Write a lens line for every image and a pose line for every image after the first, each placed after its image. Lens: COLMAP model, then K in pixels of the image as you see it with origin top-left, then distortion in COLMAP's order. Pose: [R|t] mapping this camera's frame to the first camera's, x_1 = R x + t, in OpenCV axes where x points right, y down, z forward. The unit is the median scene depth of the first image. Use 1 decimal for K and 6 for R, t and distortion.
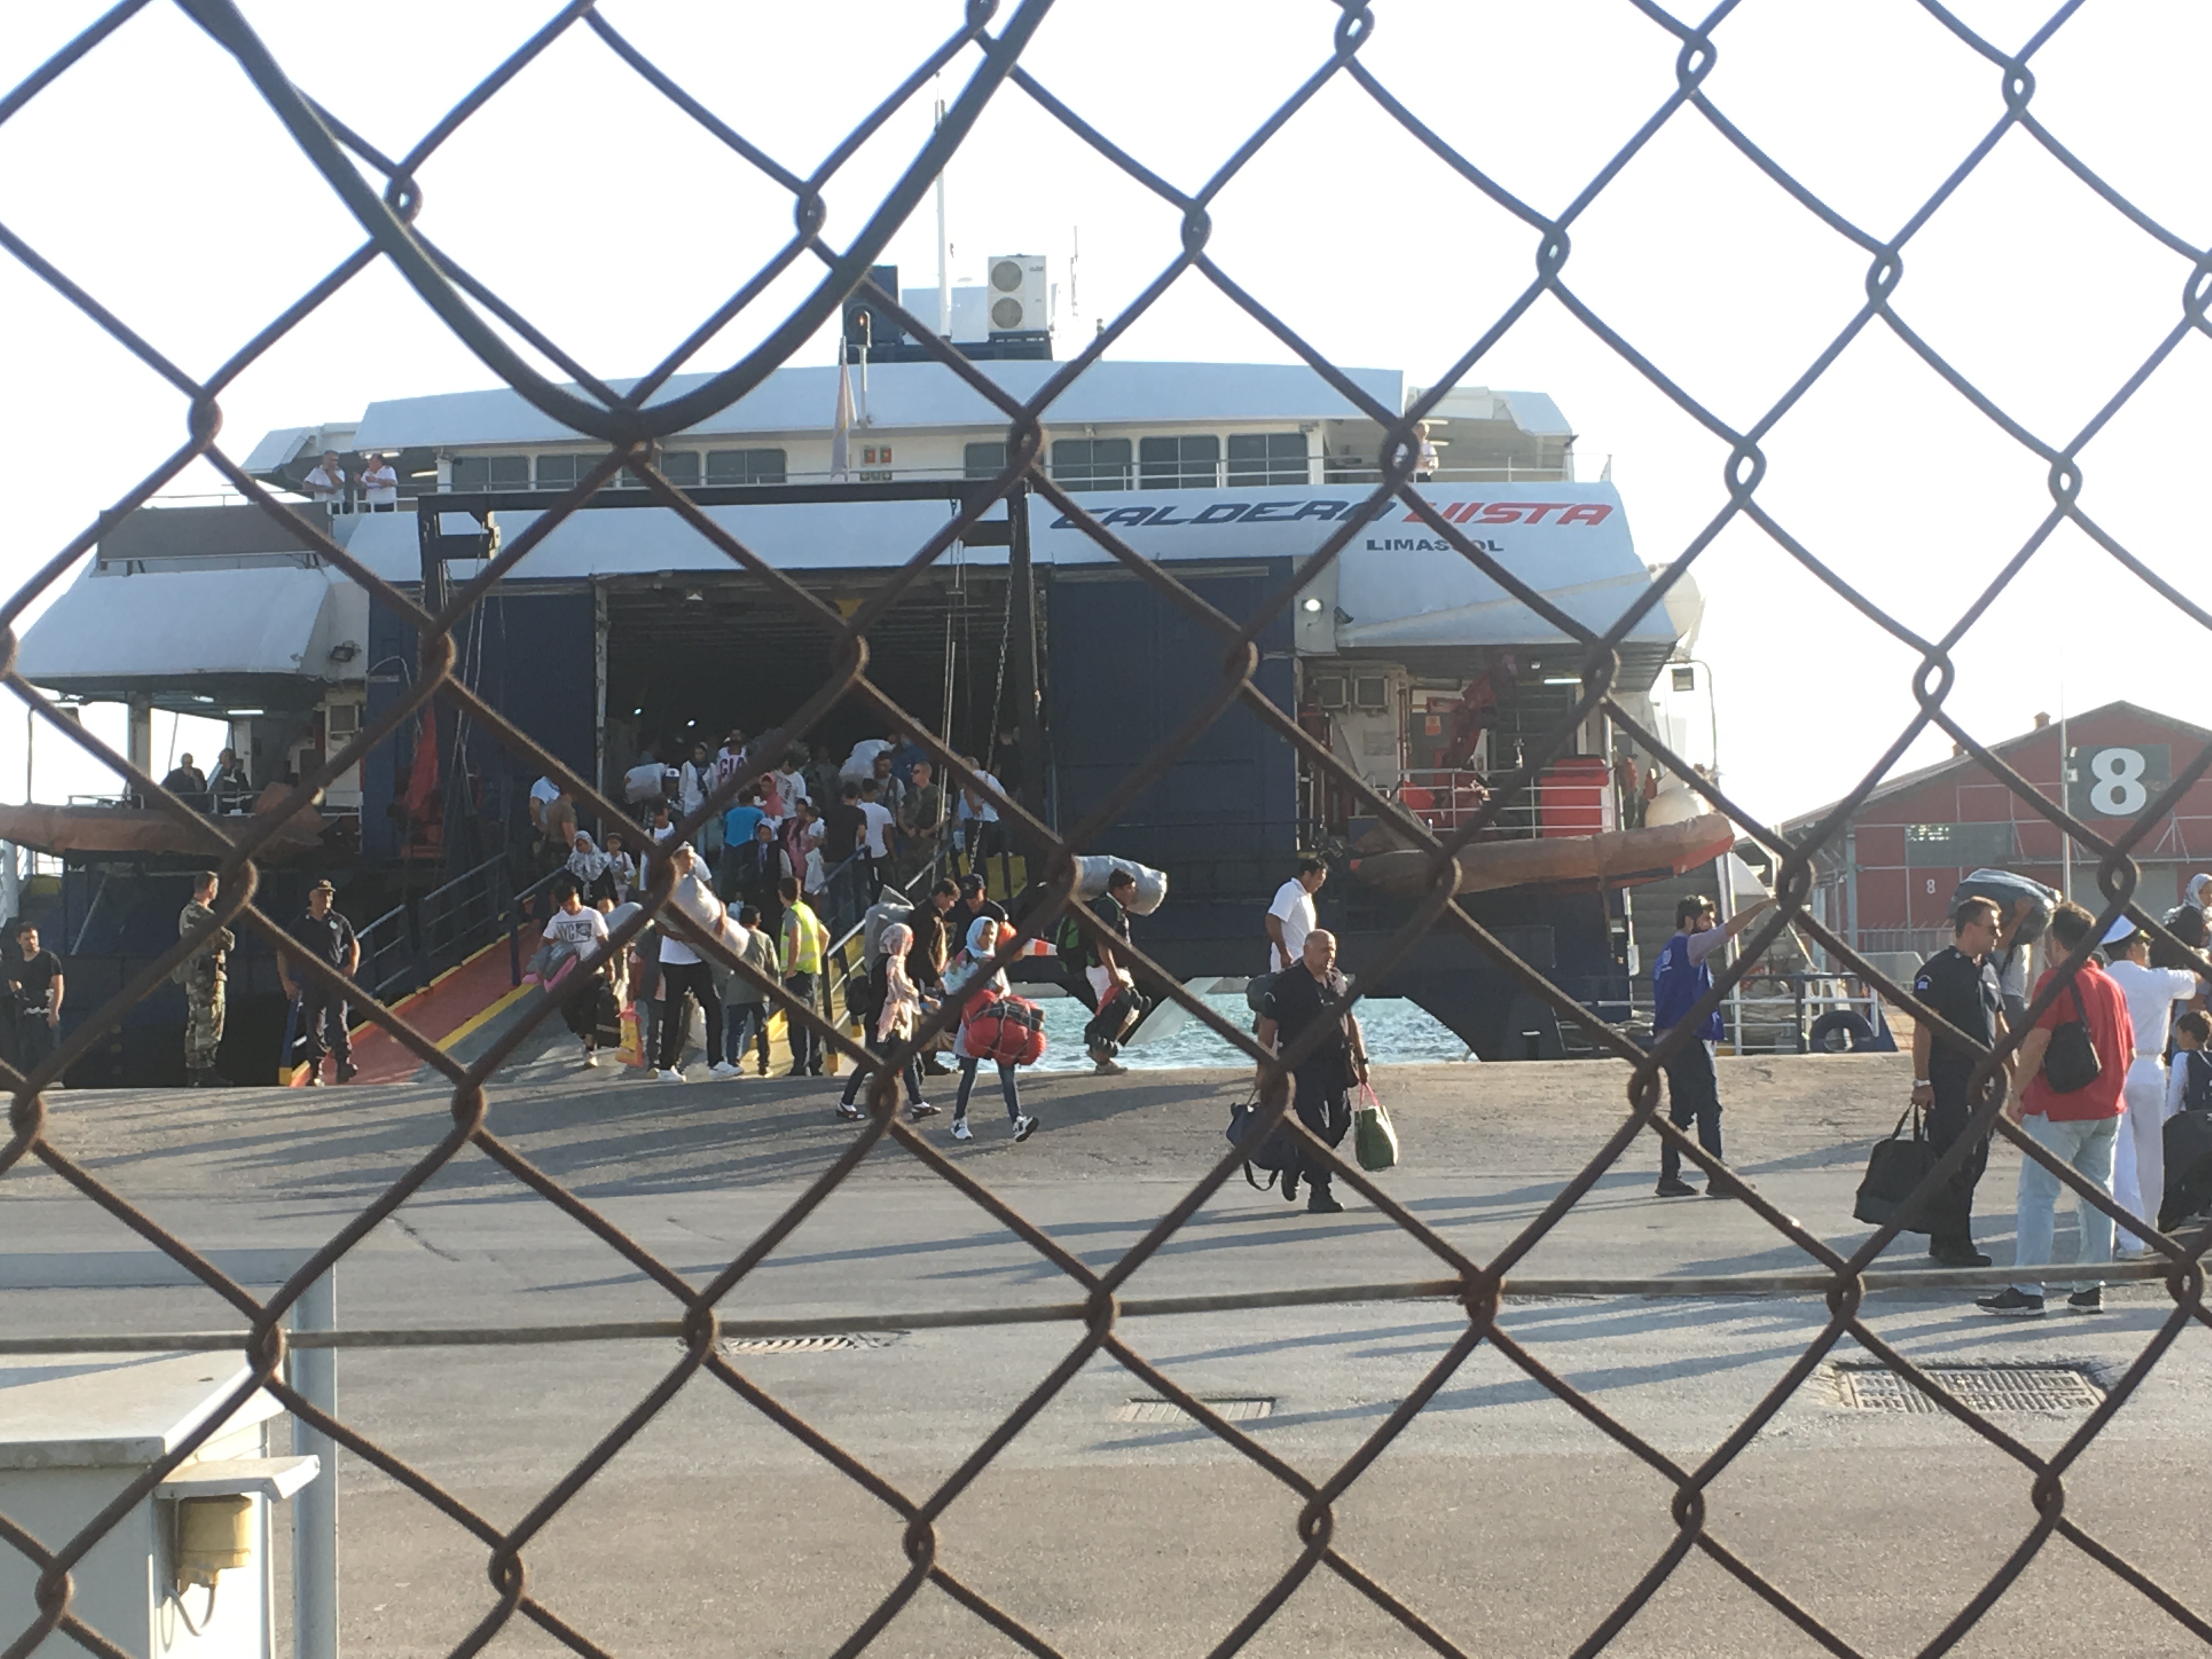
lens RADIAL K [[3911.6, 0, 1106.1], [0, 3911.6, 833.5], [0, 0, 1]] dist [0.141996, 0.000000]
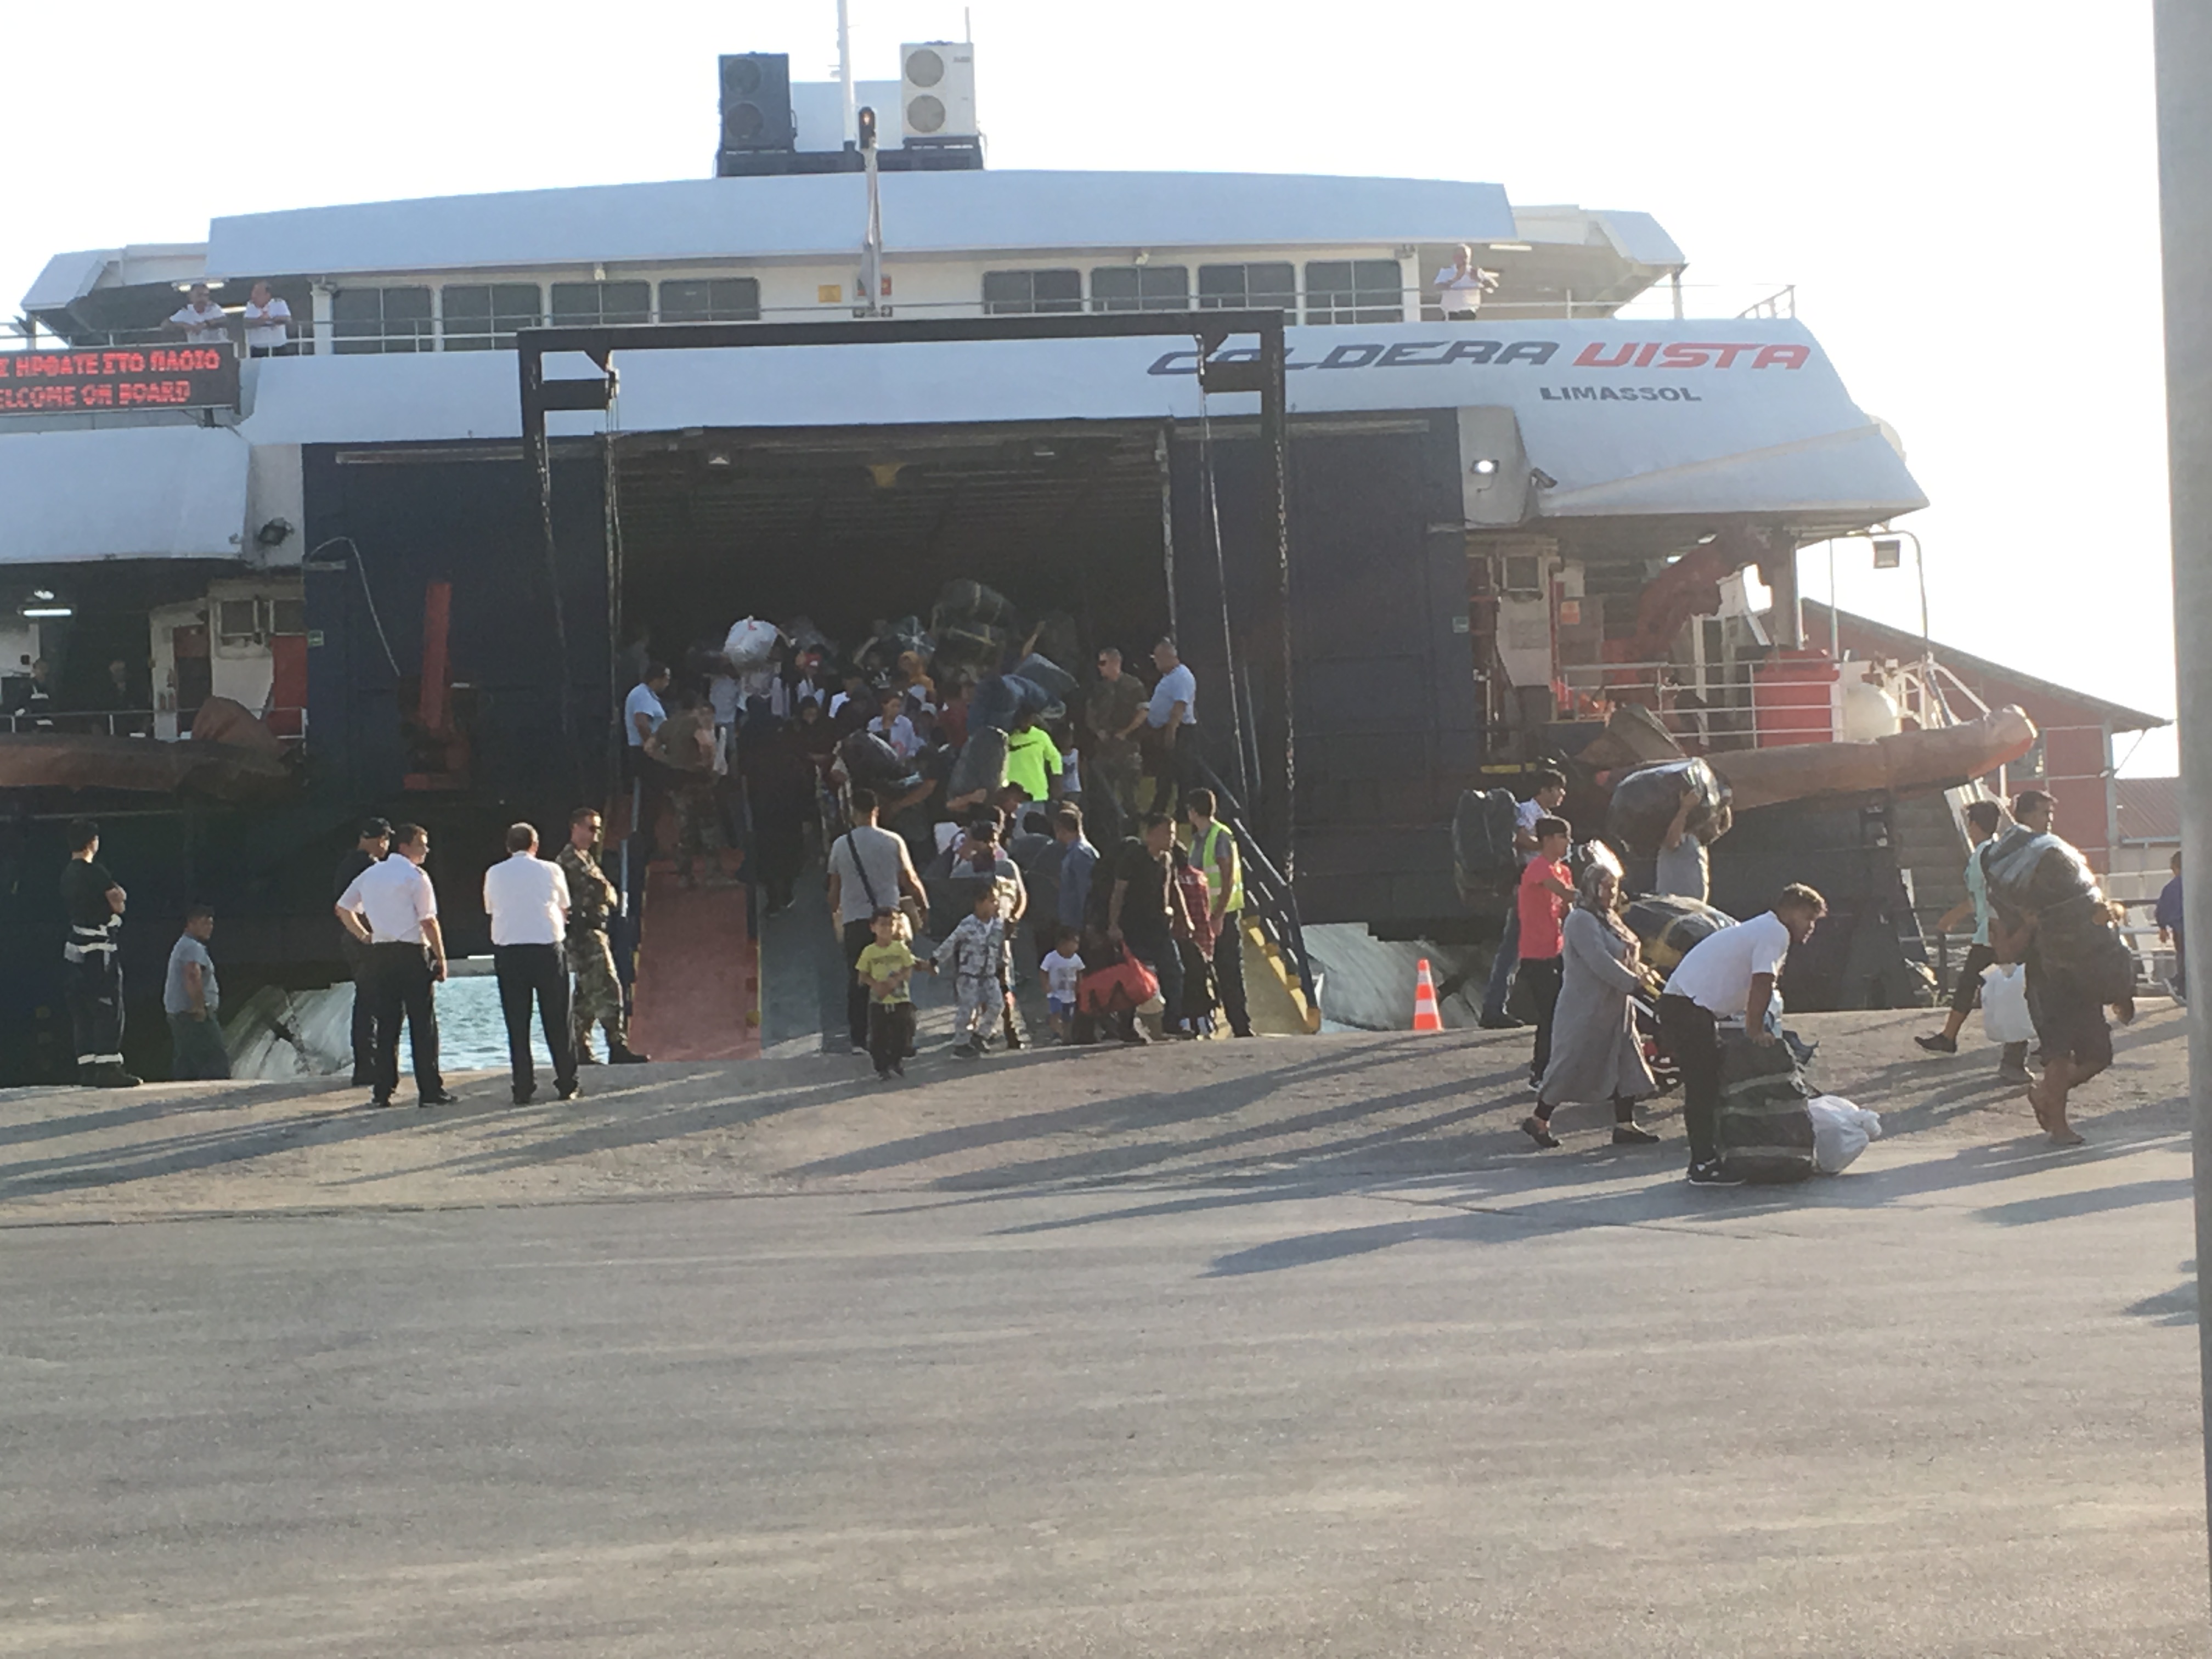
lens RADIAL K [[4811.1, 0, 1106.0], [0, 4811.1, 826.6], [0, 0, 1]] dist [0.180885, 0.000000]
pose [[0.985874, -0.017266, 0.166595, -0.189817], [0.015655, 0.999817, 0.010978, 0.004908], [-0.166755, -0.008215, 0.985964, 0.011133]]
